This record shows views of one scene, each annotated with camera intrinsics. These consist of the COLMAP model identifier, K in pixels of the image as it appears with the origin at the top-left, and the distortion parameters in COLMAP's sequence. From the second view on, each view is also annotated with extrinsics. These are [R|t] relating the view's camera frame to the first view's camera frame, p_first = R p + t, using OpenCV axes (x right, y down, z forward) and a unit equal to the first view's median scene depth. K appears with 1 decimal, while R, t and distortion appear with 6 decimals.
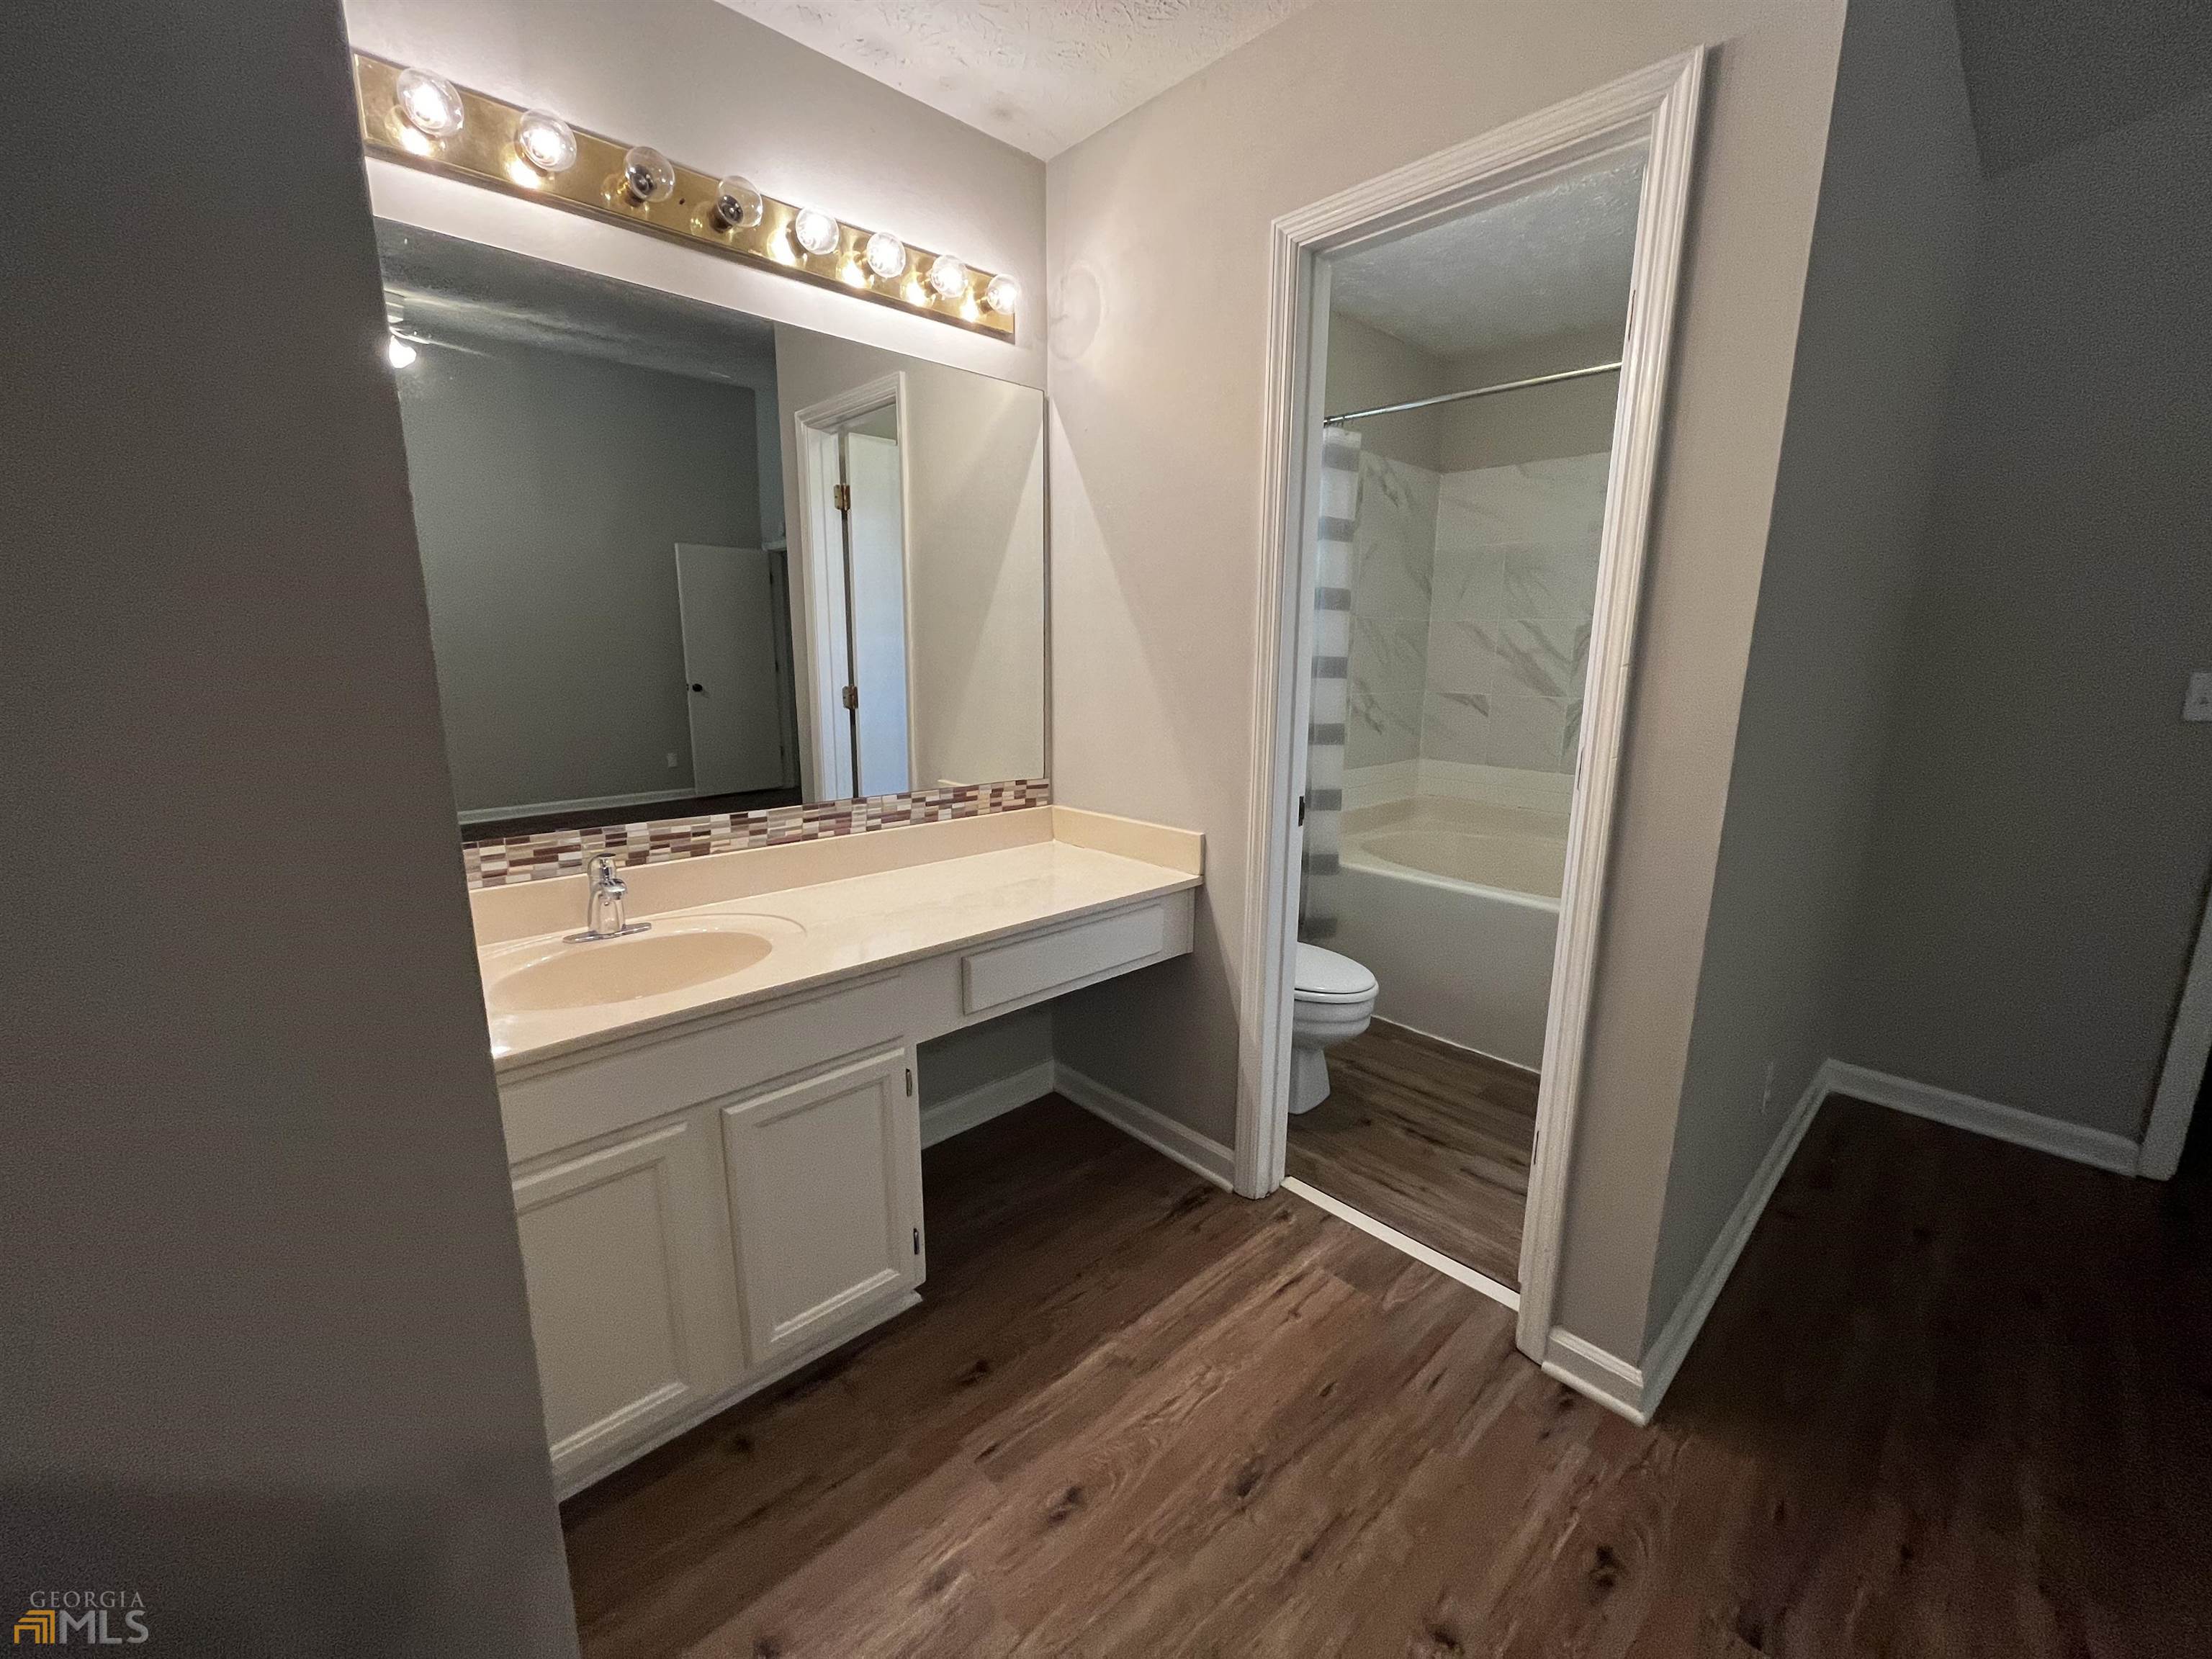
lens RADIAL K [[884.1, 0, 1108.8], [0, 884.1, 830.6], [0, 0, 1]] dist [-0.000261, -0.000069]
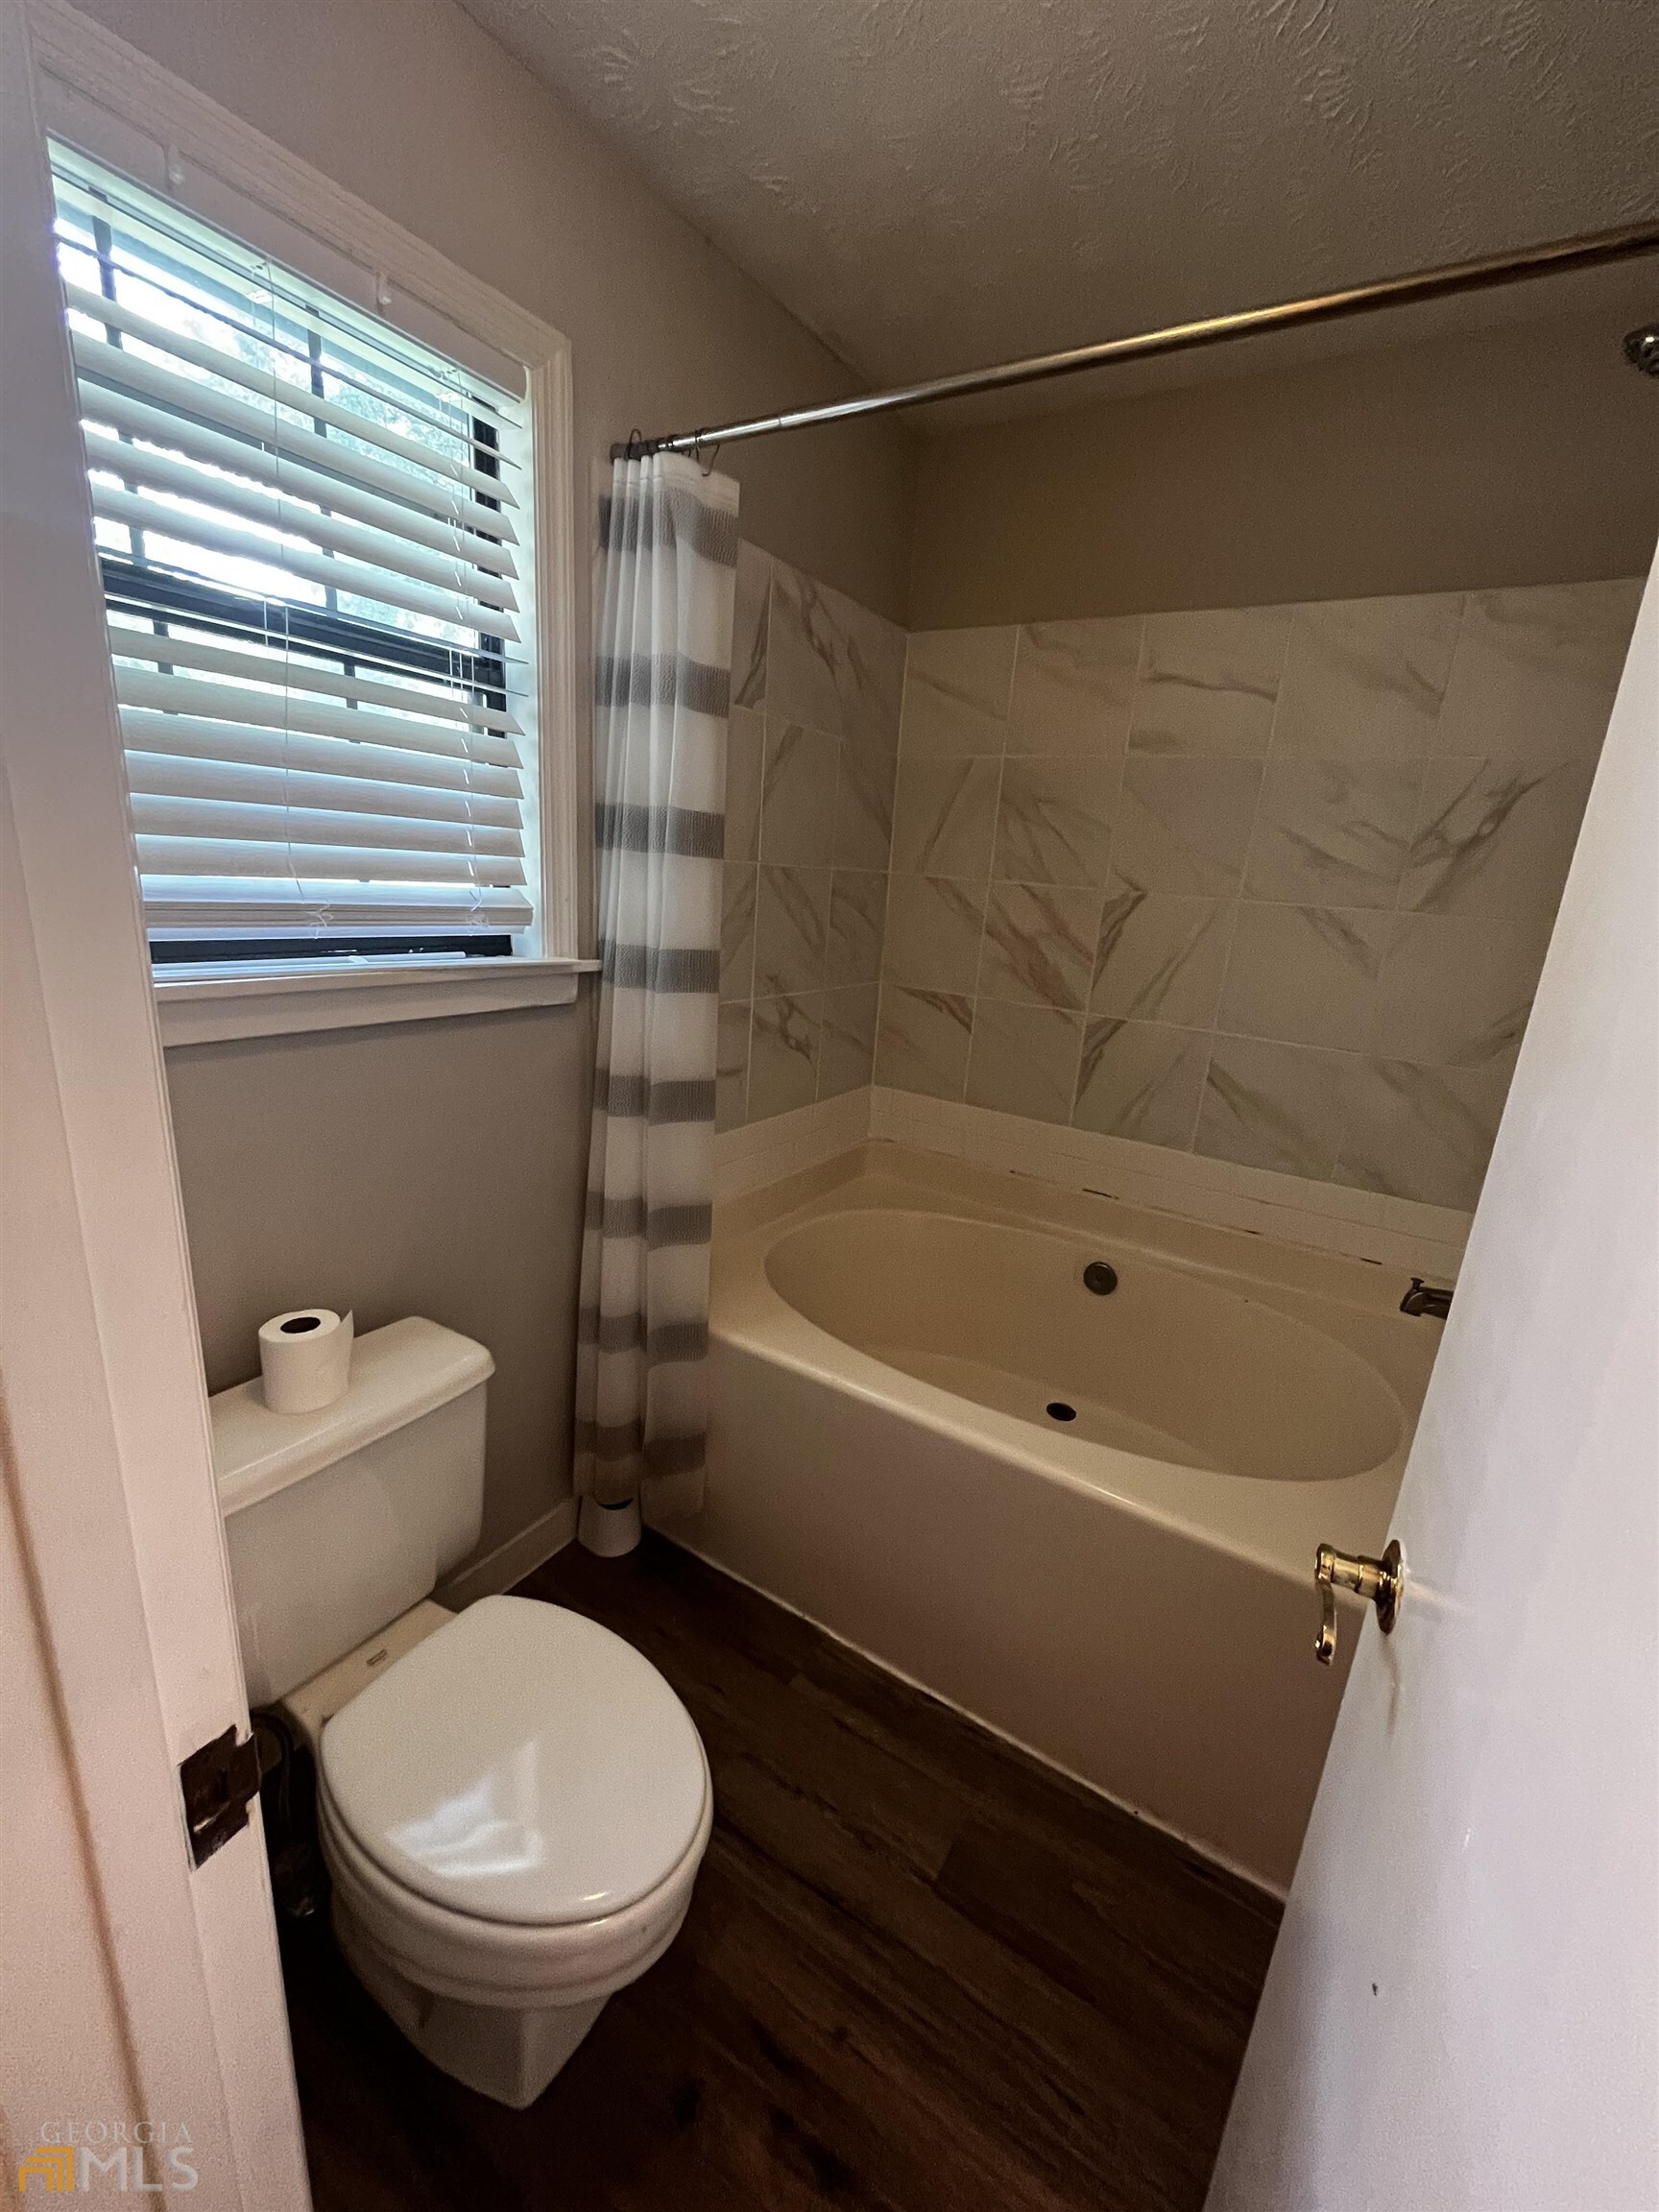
lens RADIAL K [[884.1, 0, 830.6], [0, 884.1, 1103.4], [0, 0, 1]] dist [-0.000261, -0.000069]
pose [[0.968058, -0.005330, 0.250671, 0.177999], [-0.011631, 0.997743, 0.066134, -0.124147], [-0.250458, -0.066937, 0.965811, 0.422879]]
